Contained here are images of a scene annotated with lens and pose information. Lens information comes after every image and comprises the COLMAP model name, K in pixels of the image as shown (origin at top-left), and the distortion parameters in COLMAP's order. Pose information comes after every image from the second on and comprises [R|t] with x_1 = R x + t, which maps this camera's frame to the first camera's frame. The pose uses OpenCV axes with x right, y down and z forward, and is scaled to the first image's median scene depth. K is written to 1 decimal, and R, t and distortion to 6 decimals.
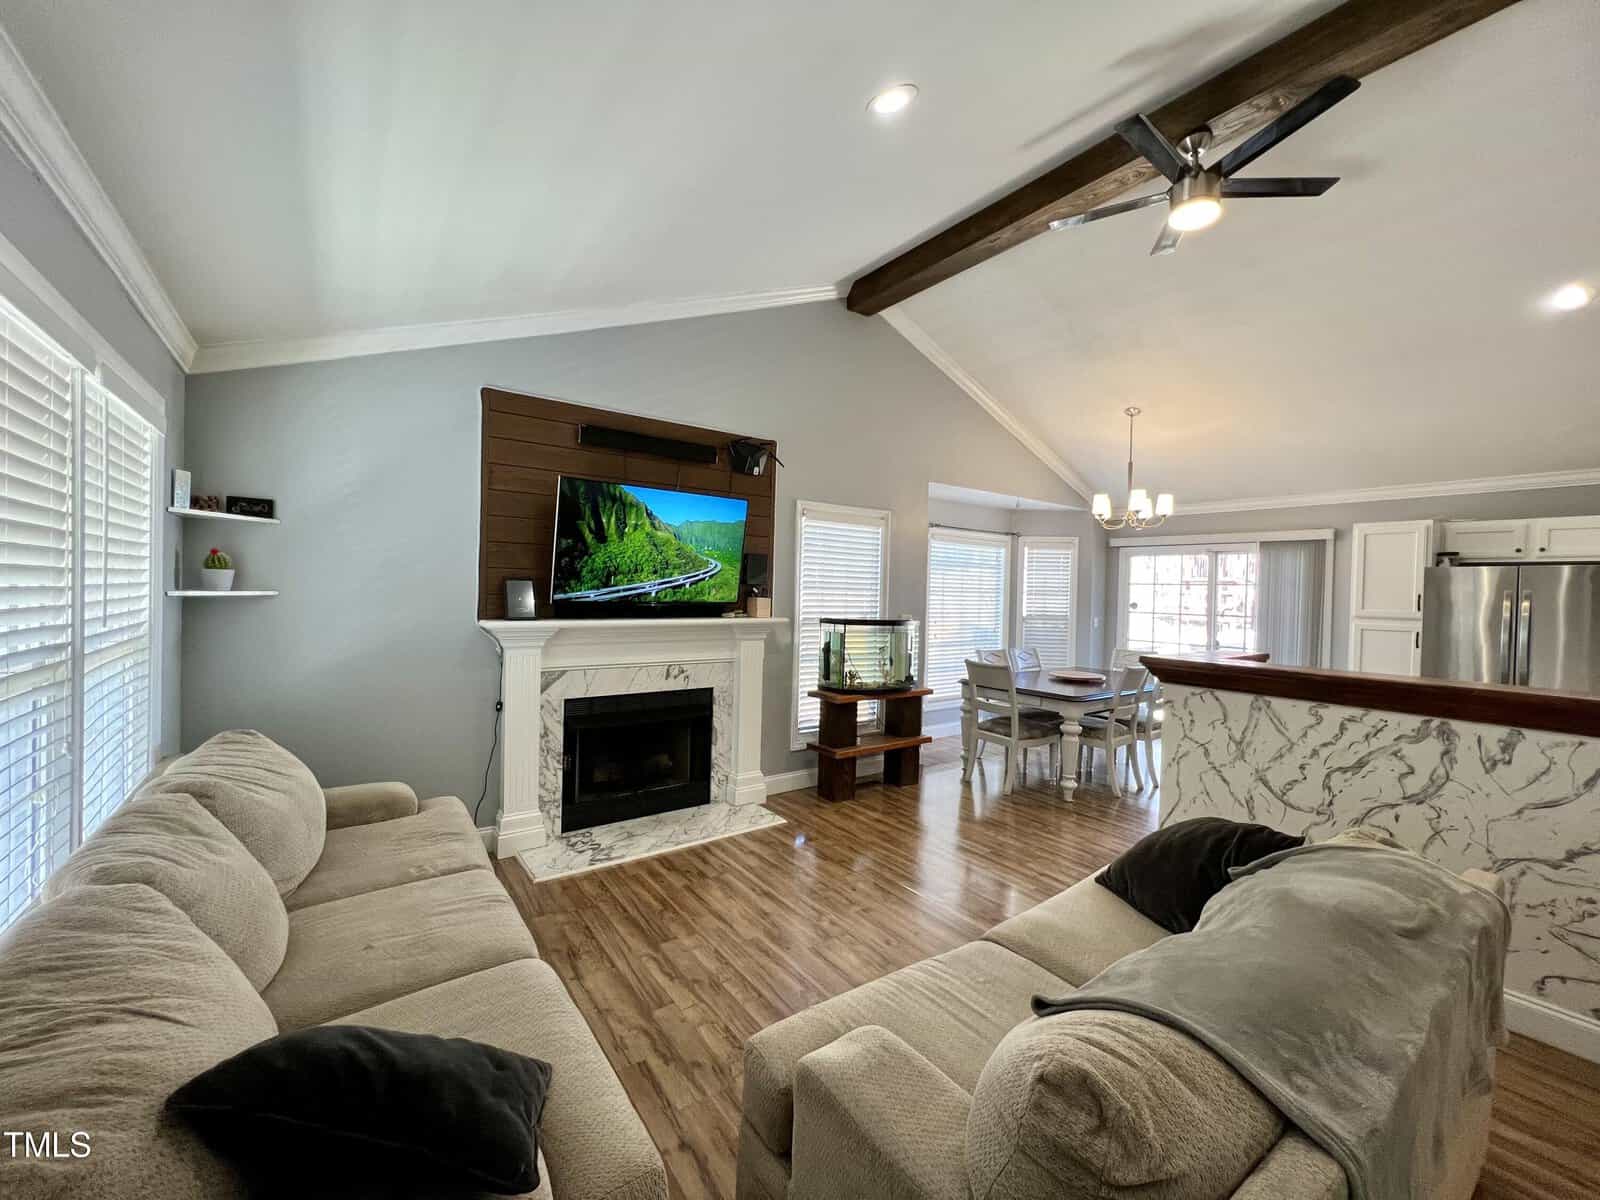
lens RADIAL K [[637.2, 0, 807.5], [0, 637.2, 597.7], [0, 0, 1]] dist [-0.001937, -0.000079]
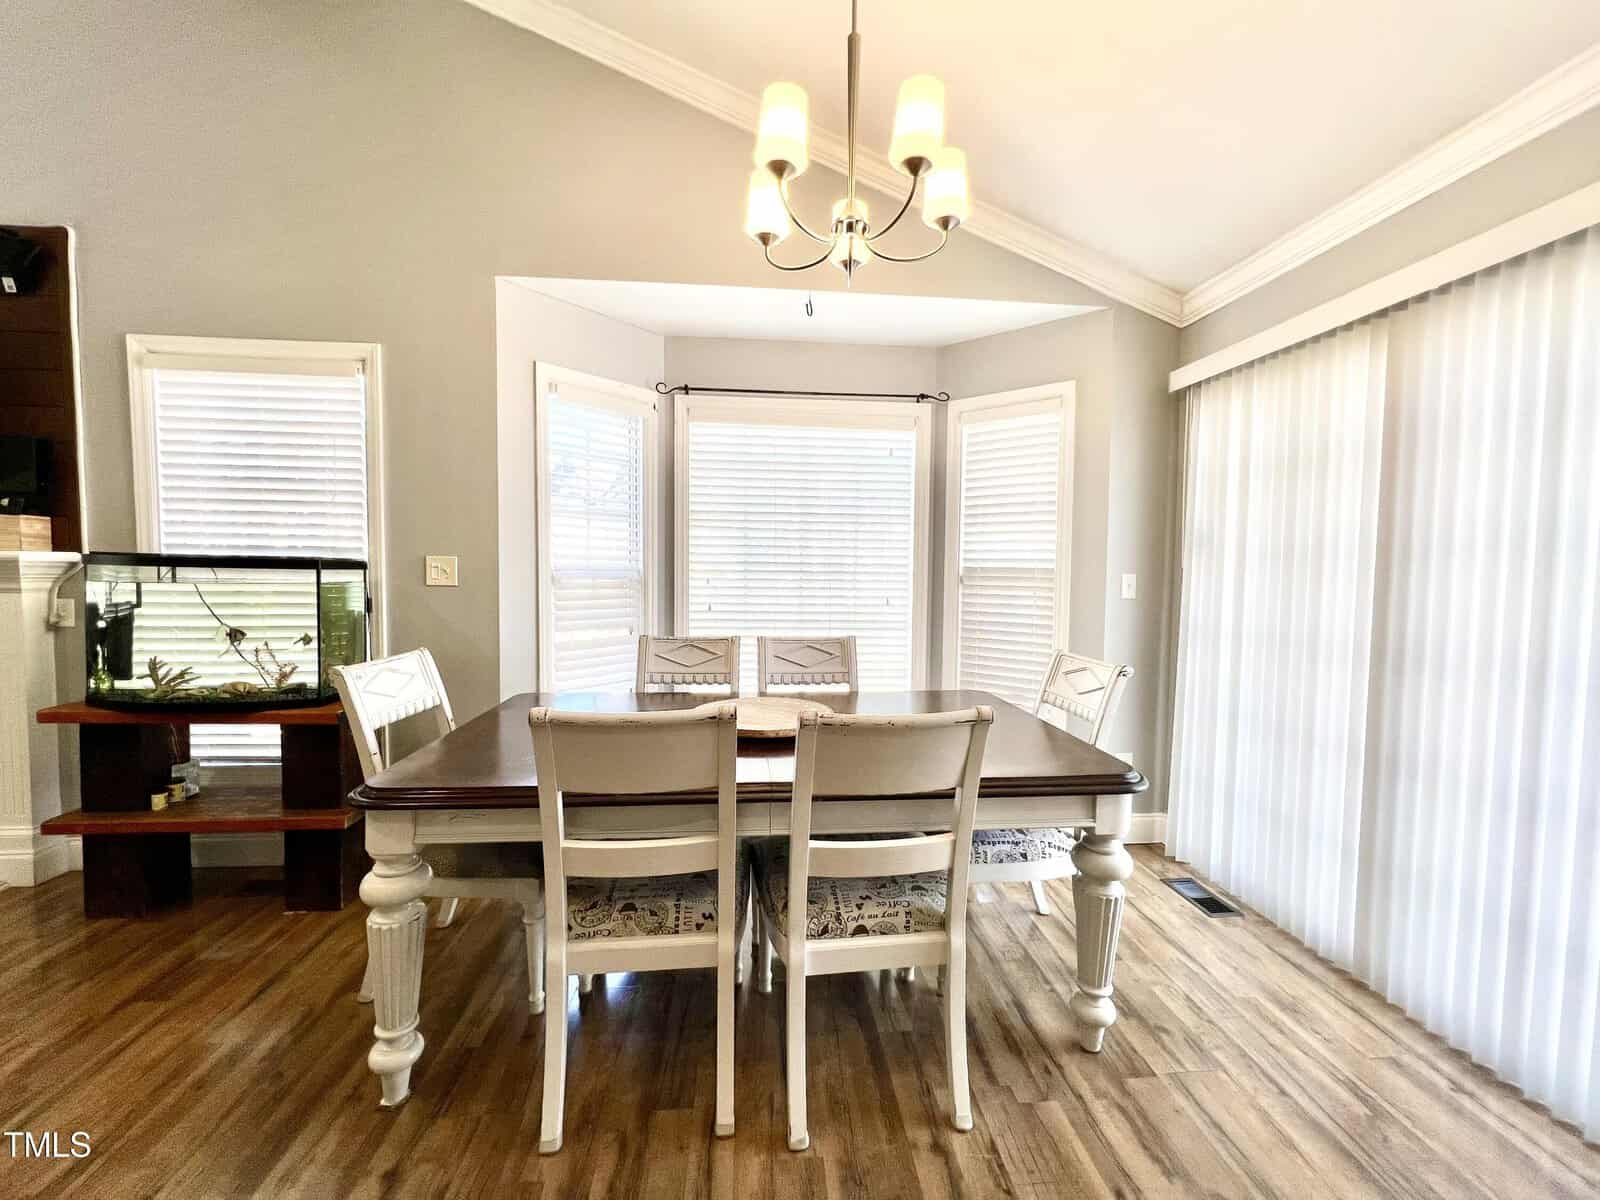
lens RADIAL K [[637.2, 0, 796.8], [0, 637.2, 593.9], [0, 0, 1]] dist [-0.001937, -0.000079]
pose [[0.855550, 0.019195, -0.517364, 0.902086], [-0.000649, 0.999351, 0.036005, 0.053846], [0.517719, -0.030468, 0.855008, 1.002899]]
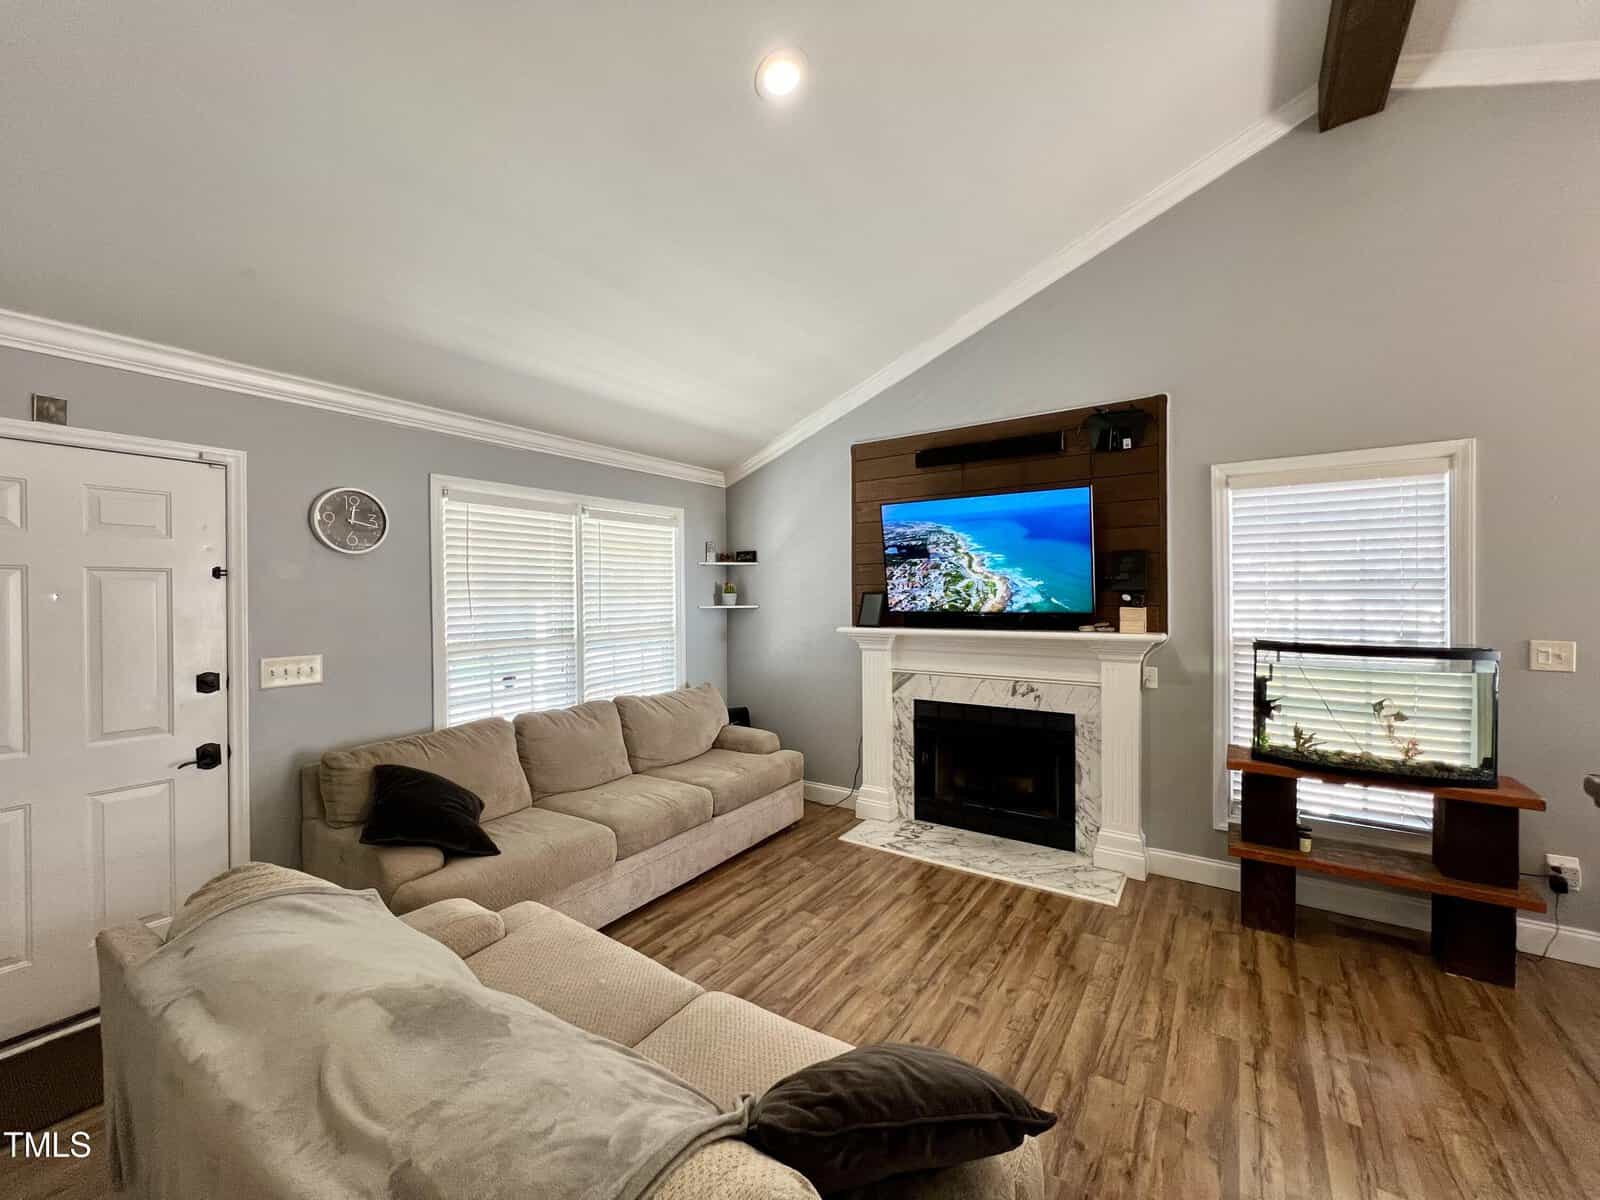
lens RADIAL K [[637.2, 0, 797.7], [0, 637.2, 599.1], [0, 0, 1]] dist [-0.001937, -0.000079]
pose [[0.329408, -0.020887, -0.943957, 0.588666], [0.001970, 0.999768, -0.021435, 0.006503], [0.944186, 0.005201, 0.329372, 0.419742]]
